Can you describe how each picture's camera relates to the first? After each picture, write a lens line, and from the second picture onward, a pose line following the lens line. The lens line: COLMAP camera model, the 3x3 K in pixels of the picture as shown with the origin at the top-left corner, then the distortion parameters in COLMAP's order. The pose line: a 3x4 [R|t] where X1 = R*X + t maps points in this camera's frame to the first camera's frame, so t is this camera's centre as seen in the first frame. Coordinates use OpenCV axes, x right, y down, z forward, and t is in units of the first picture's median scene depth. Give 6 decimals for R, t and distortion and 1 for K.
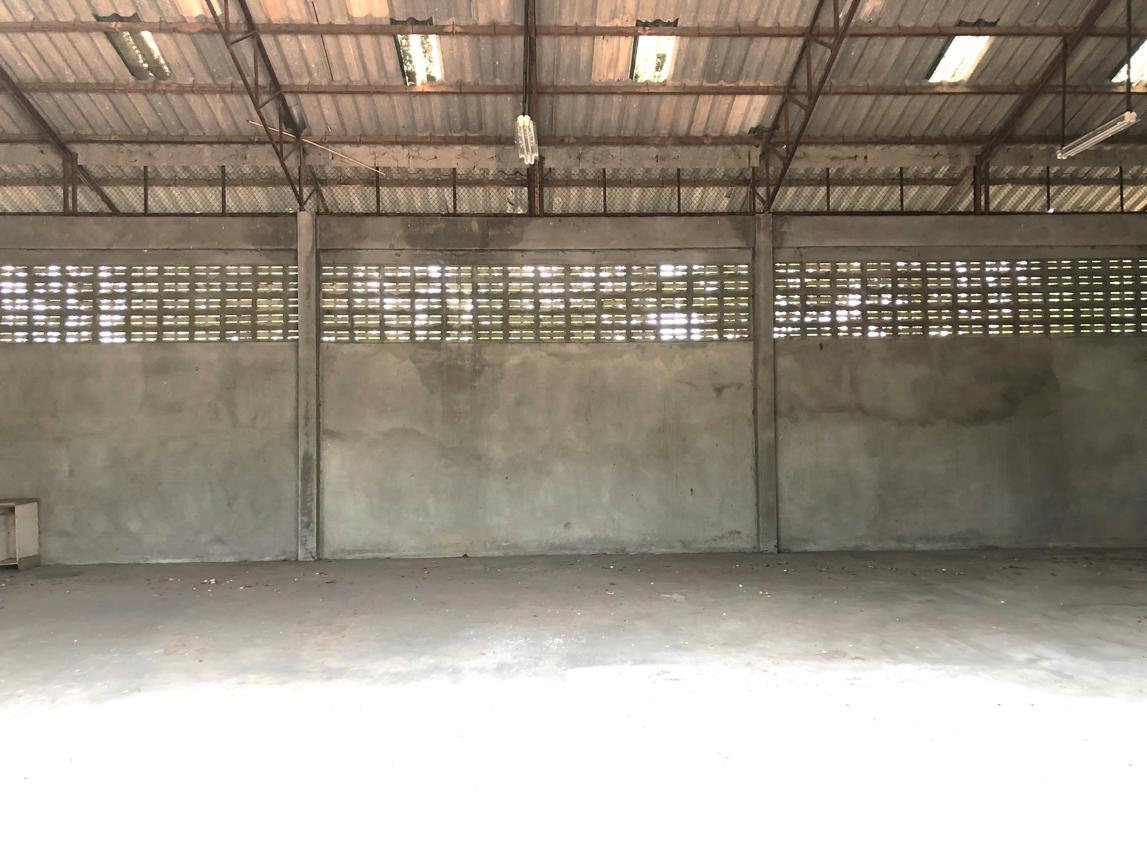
lens RADIAL K [[930.1, 0, 573.6], [0, 930.1, 427.9], [0, 0, 1]] dist [0.006398, 0.004739]
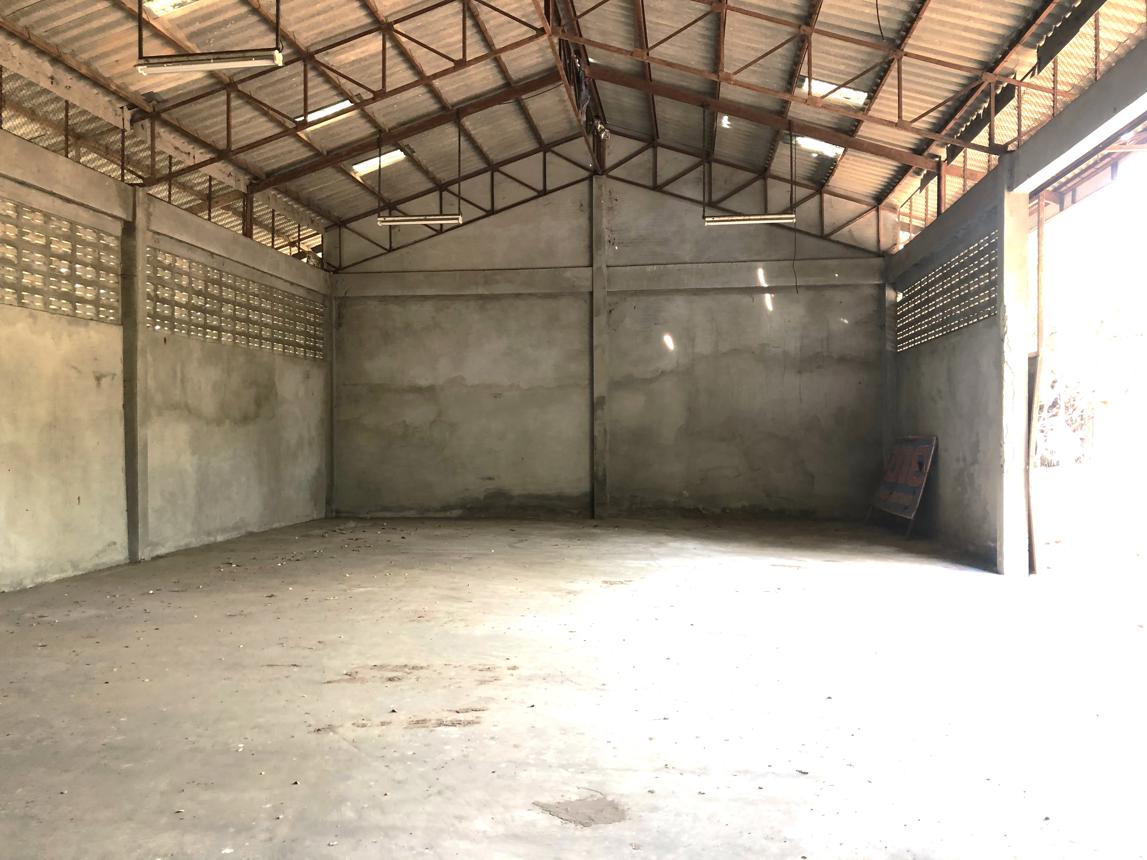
lens RADIAL K [[930.1, 0, 573.5], [0, 930.1, 433.4], [0, 0, 1]] dist [0.006398, 0.004739]
pose [[0.140245, 0.008890, 0.990077, -0.626602], [-0.015217, 0.999861, -0.006823, 0.008349], [-0.990000, -0.014109, 0.140361, 0.450454]]
